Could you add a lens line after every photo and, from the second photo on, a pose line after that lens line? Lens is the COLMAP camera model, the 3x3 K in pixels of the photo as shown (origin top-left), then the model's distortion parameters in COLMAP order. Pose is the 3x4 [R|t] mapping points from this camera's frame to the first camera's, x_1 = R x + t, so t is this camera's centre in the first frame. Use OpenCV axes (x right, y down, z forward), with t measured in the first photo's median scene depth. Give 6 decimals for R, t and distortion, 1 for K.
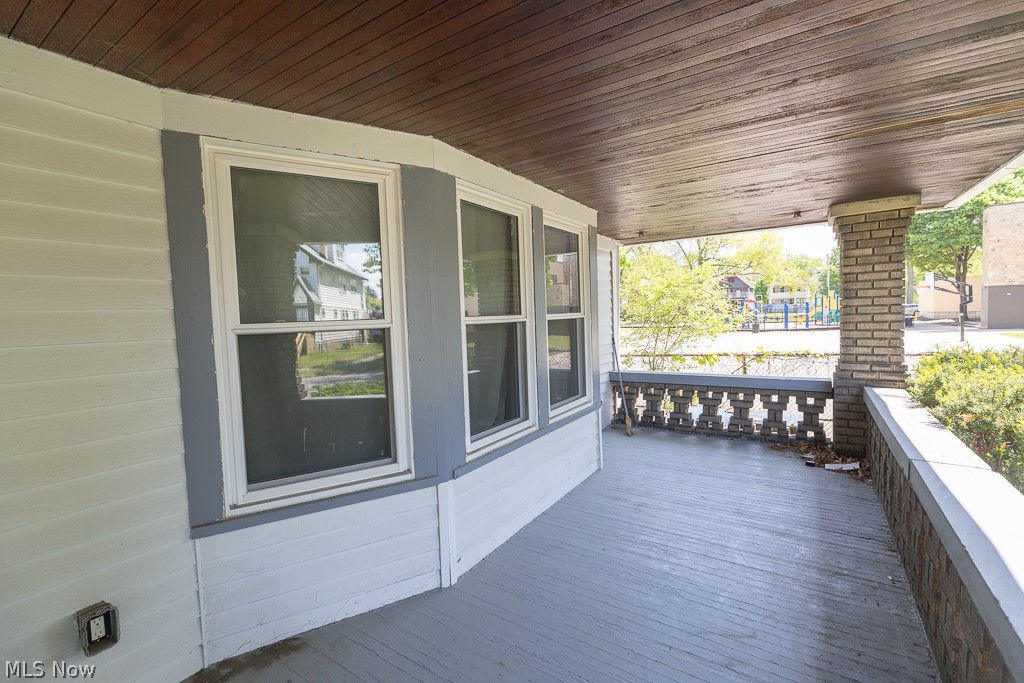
lens RADIAL K [[453.4, 0, 510.4], [0, 453.4, 335.8], [0, 0, 1]] dist [0.003315, -0.000153]
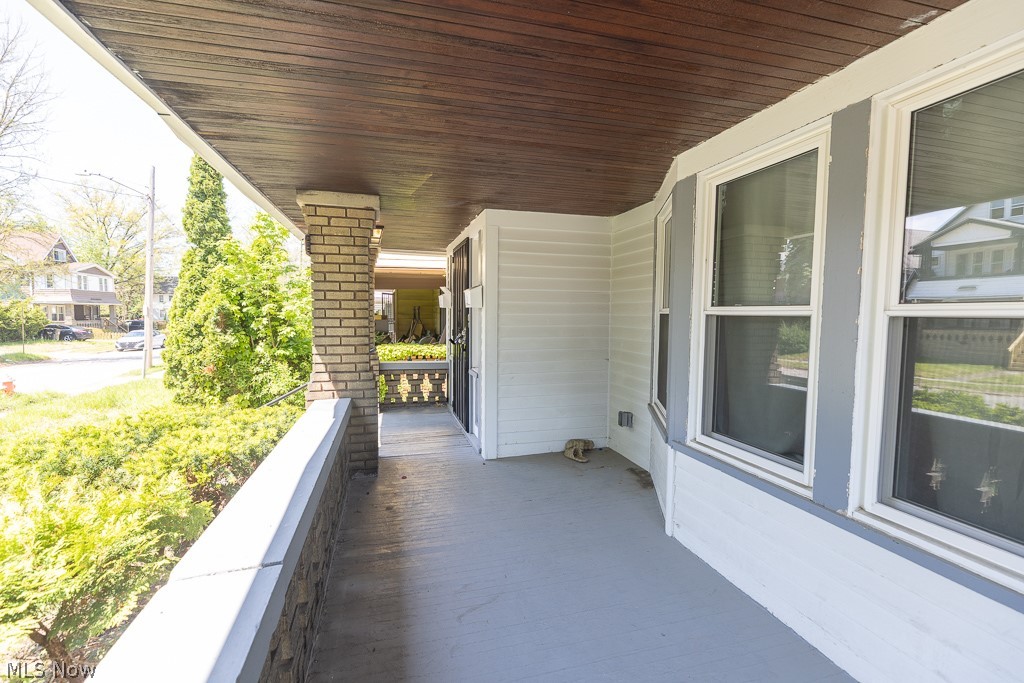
lens RADIAL K [[460.1, 0, 512.0], [0, 460.1, 341.5], [0, 0, 1]] dist [0.000544, 0.000018]
pose [[-0.654003, 0.073281, -0.752935, 0.899120], [-0.025168, 0.992638, 0.118472, -0.071832], [0.756073, 0.096431, -0.647344, 1.276162]]
